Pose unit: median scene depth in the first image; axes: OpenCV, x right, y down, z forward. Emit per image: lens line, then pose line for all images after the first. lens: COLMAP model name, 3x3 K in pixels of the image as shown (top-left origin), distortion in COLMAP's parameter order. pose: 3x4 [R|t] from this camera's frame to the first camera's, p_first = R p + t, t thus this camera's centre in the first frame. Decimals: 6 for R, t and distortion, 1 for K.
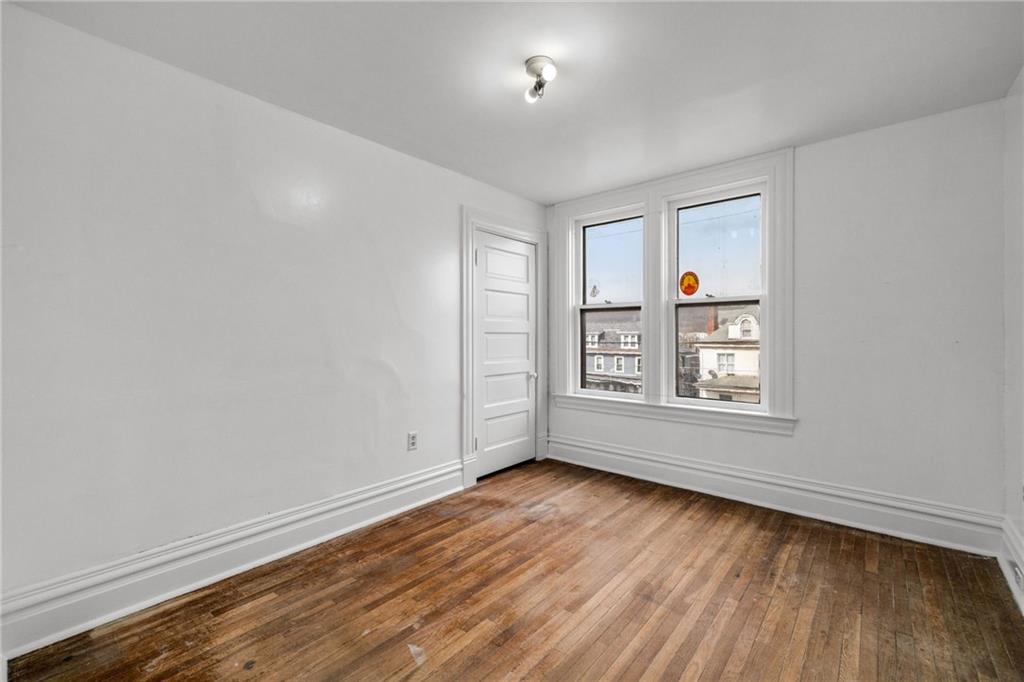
lens RADIAL K [[430.9, 0, 505.6], [0, 430.9, 341.1], [0, 0, 1]] dist [0.000670, 0.000126]
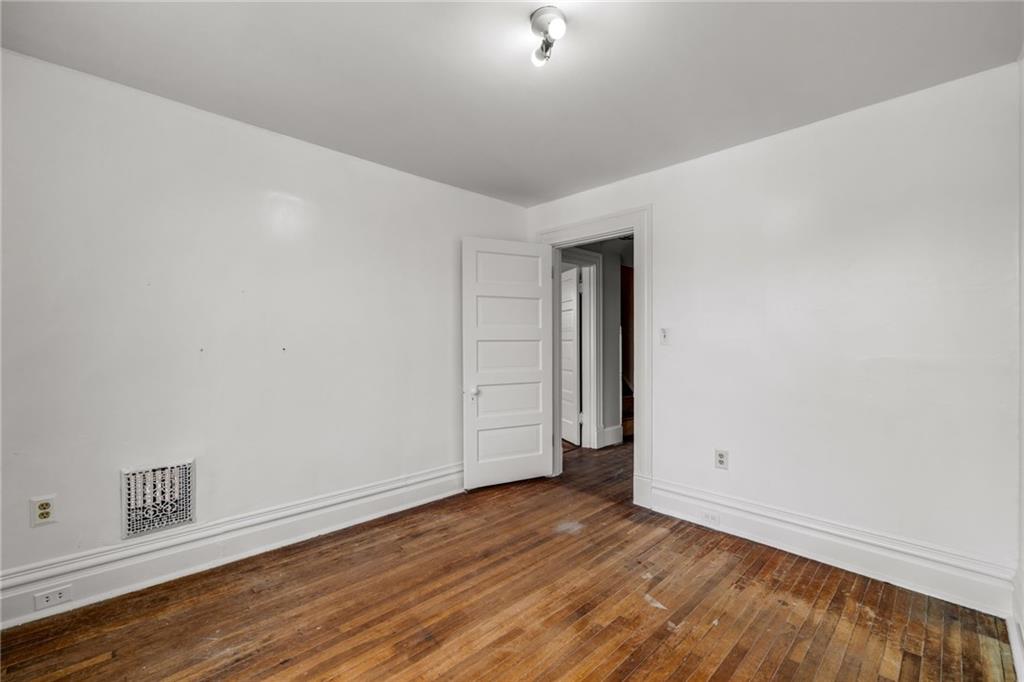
lens RADIAL K [[430.9, 0, 505.6], [0, 430.9, 341.1], [0, 0, 1]] dist [0.000670, 0.000126]
pose [[-0.995049, 0.000263, 0.099388, 0.085739], [0.001029, 0.999970, 0.007659, -0.033275], [-0.099383, 0.007724, -0.995019, 2.000063]]
